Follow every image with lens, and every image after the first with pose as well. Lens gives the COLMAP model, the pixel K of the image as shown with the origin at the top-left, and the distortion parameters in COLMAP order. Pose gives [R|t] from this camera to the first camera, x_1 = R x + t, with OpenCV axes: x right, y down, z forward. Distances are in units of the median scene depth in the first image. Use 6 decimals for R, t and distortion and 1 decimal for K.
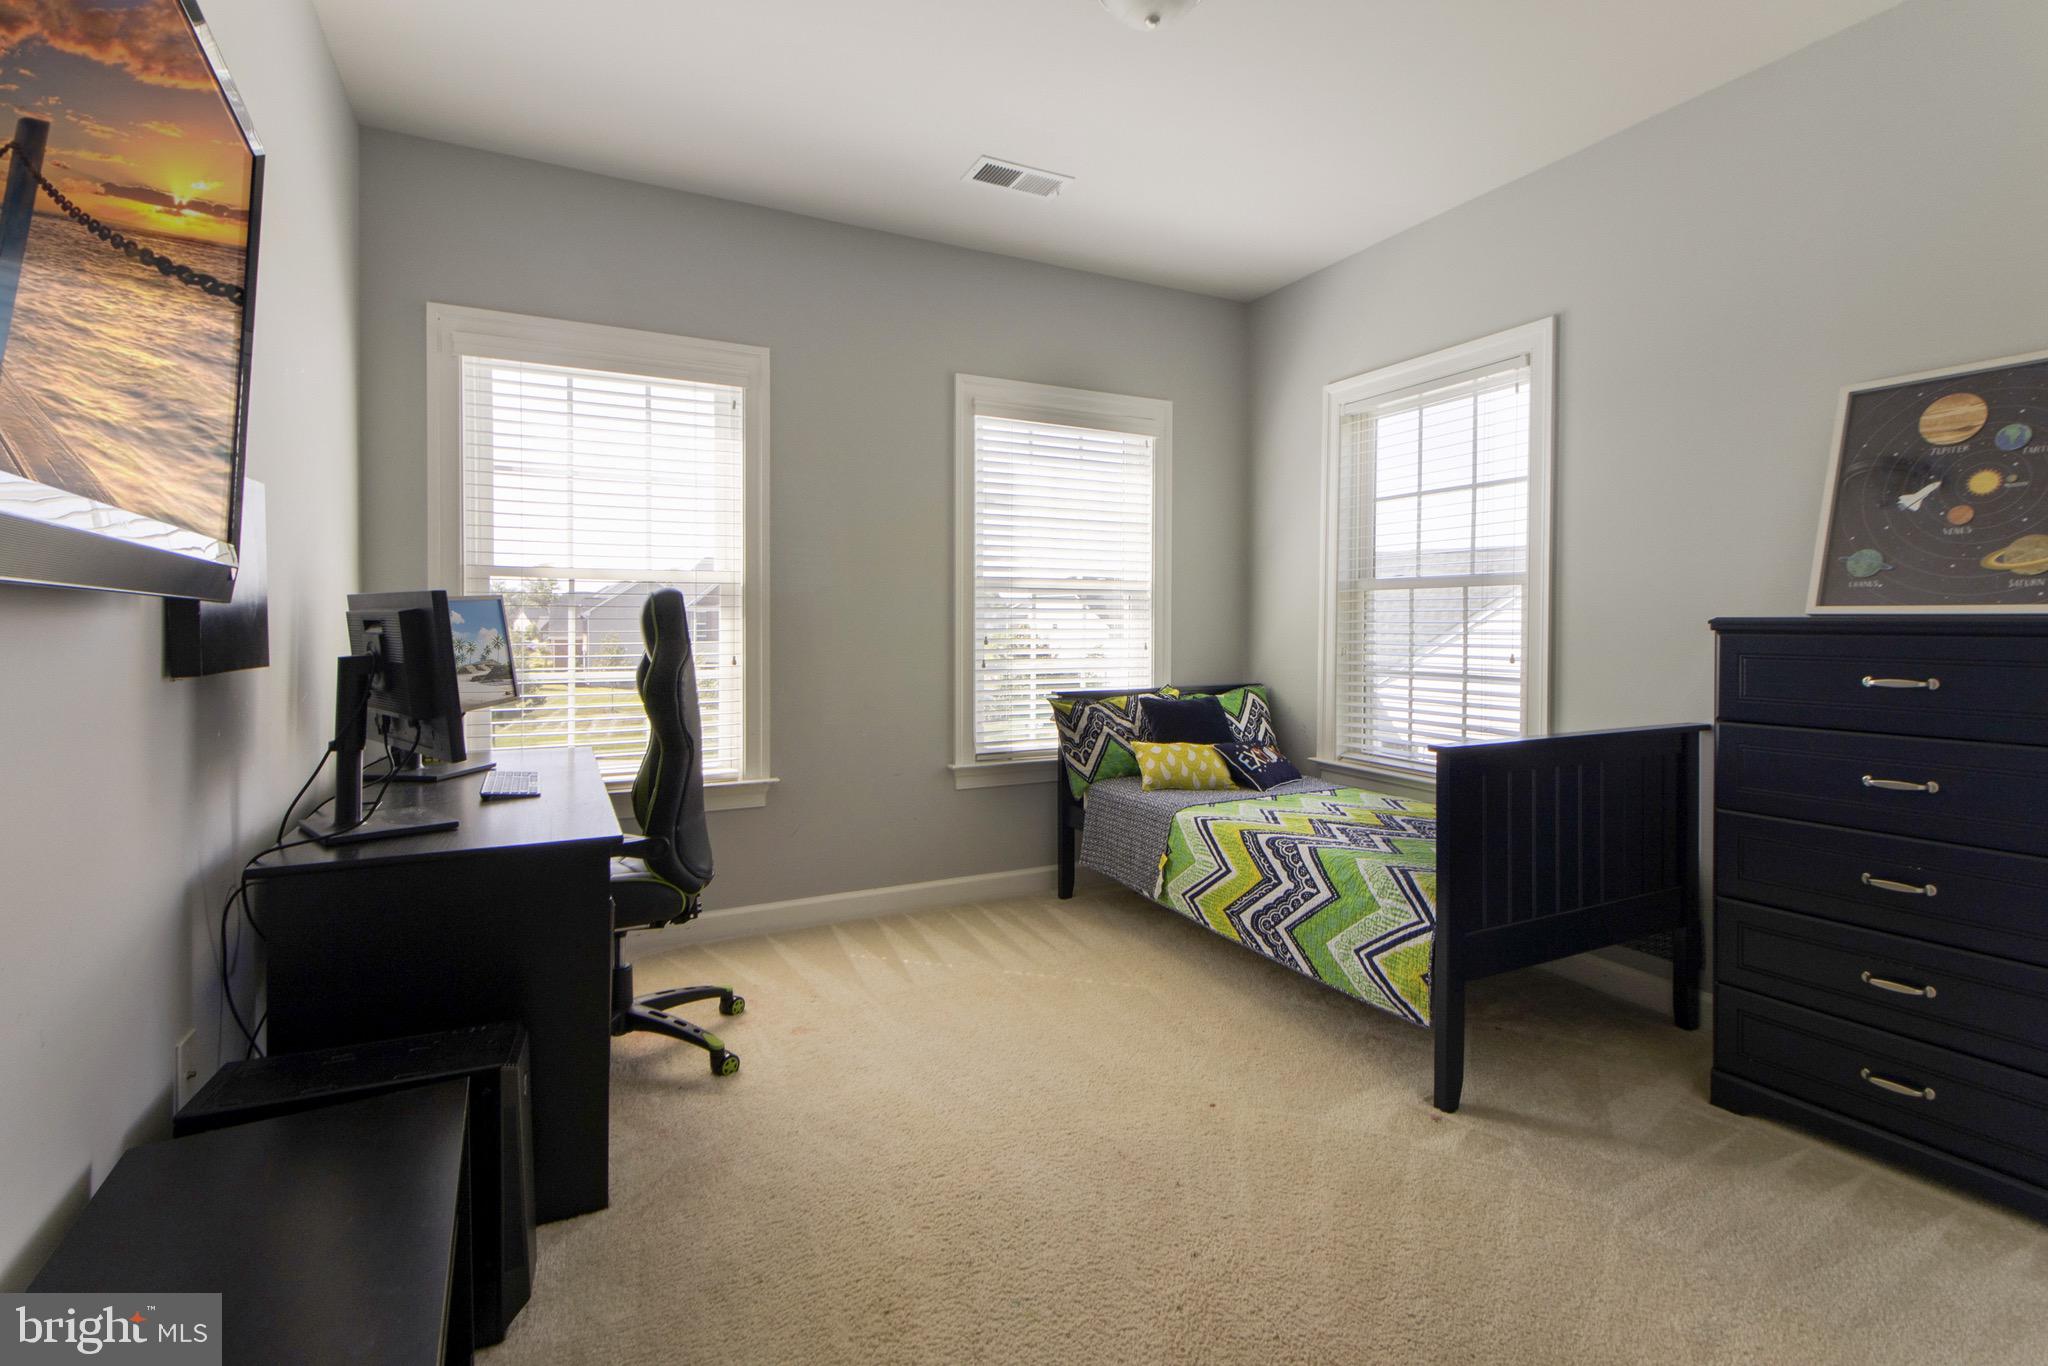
lens RADIAL K [[975.8, 0, 1022.9], [0, 975.8, 670.6], [0, 0, 1]] dist [0.016347, -0.000201]
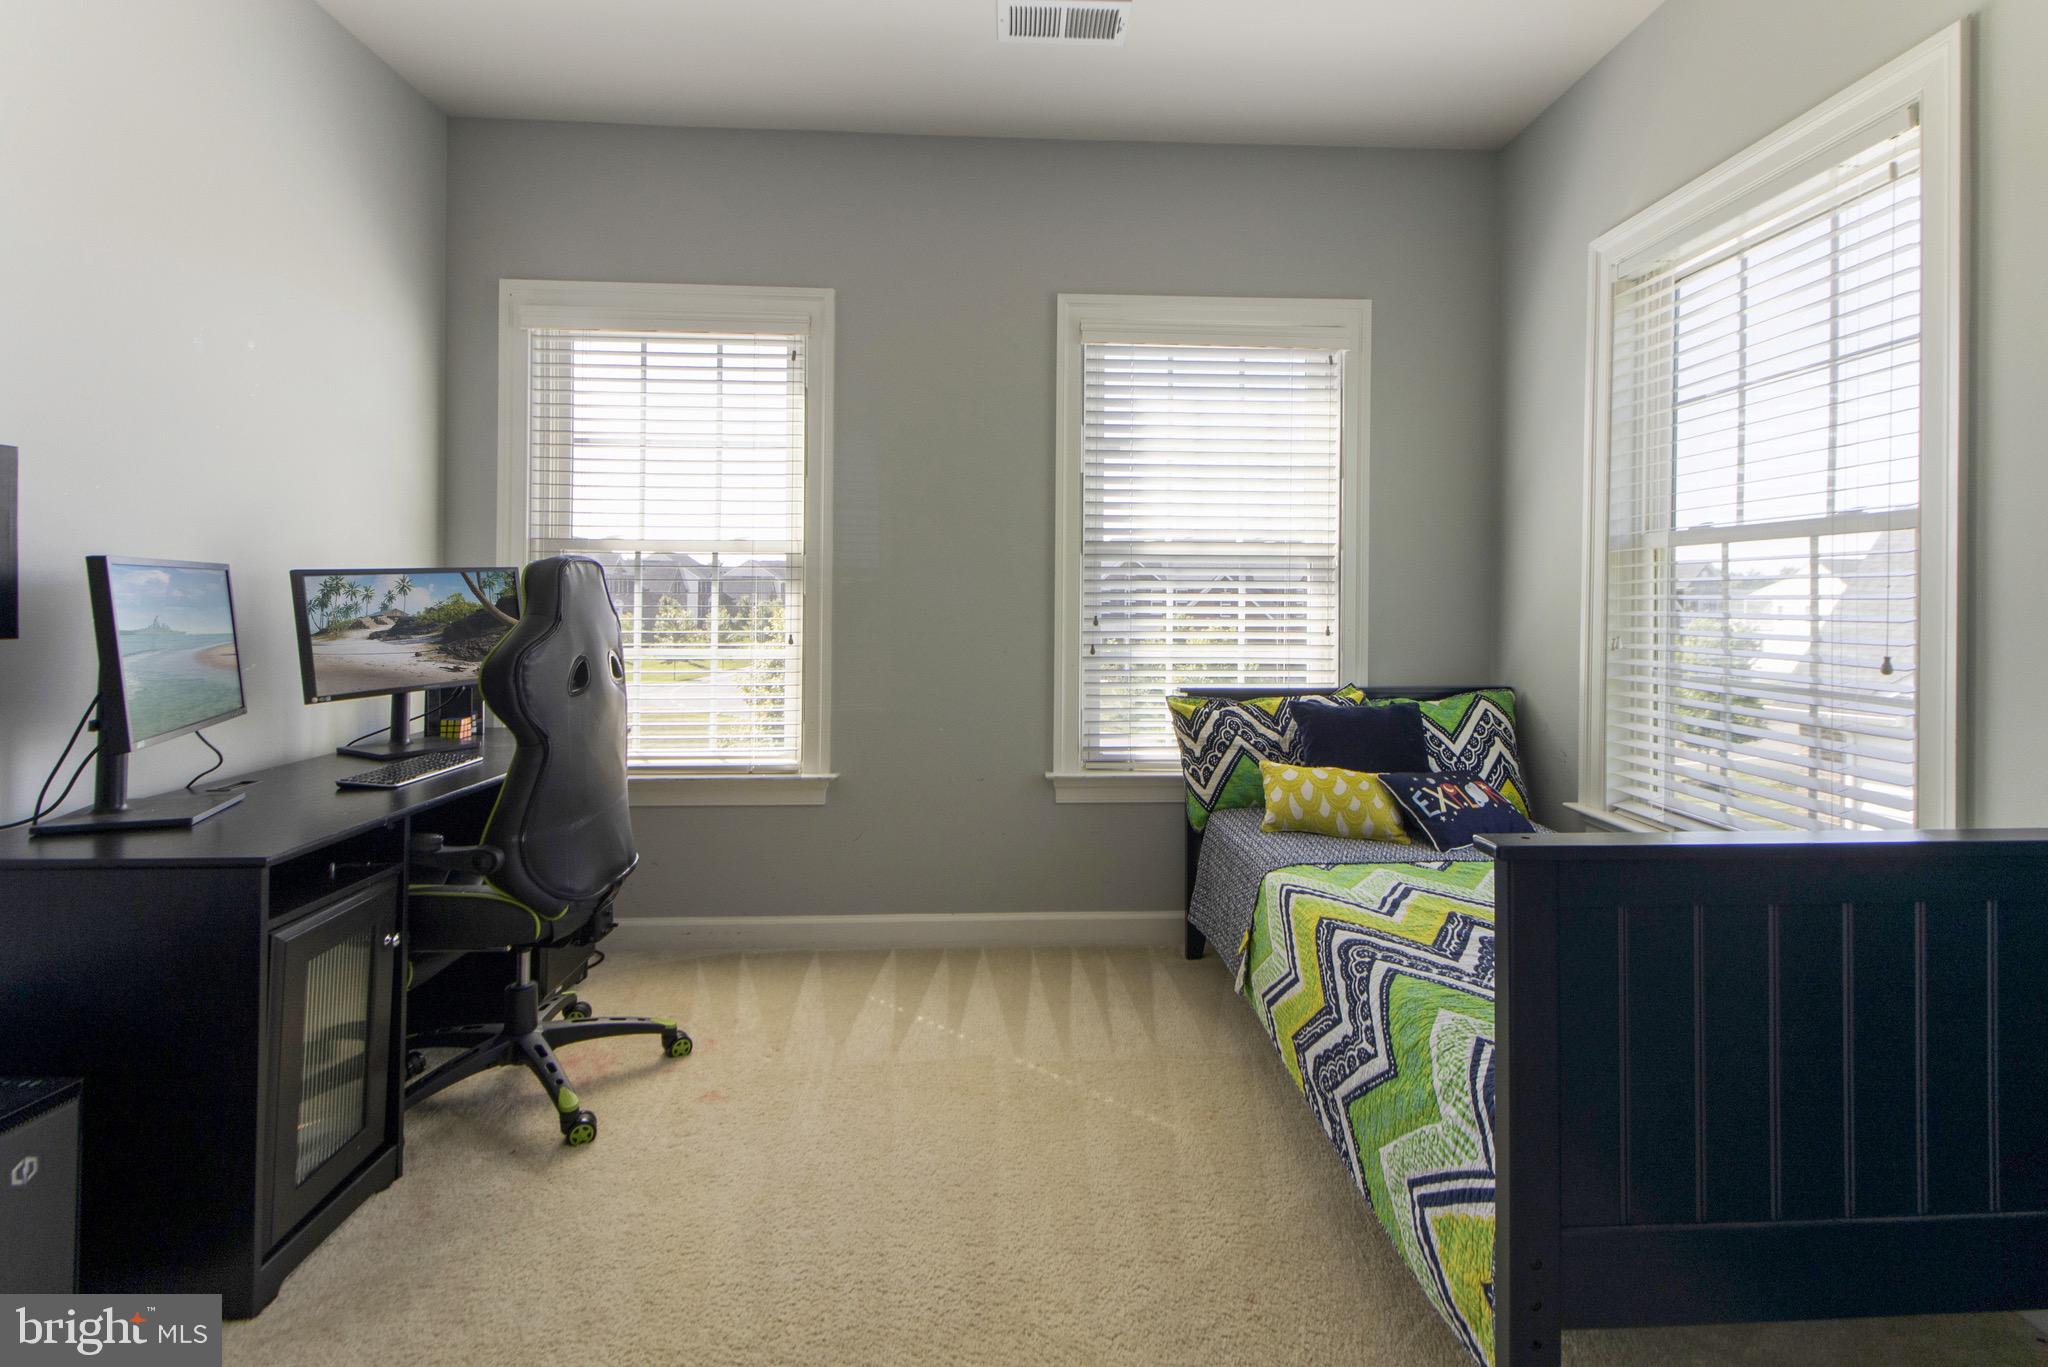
lens RADIAL K [[961.3, 0, 1029.7], [0, 961.3, 622.5], [0, 0, 1]] dist [0.028386, -0.000051]
pose [[0.911090, 0.014411, -0.411956, 0.246602], [-0.024012, 0.999547, -0.018139, -0.013745], [0.411508, 0.026418, 0.911023, 0.262328]]
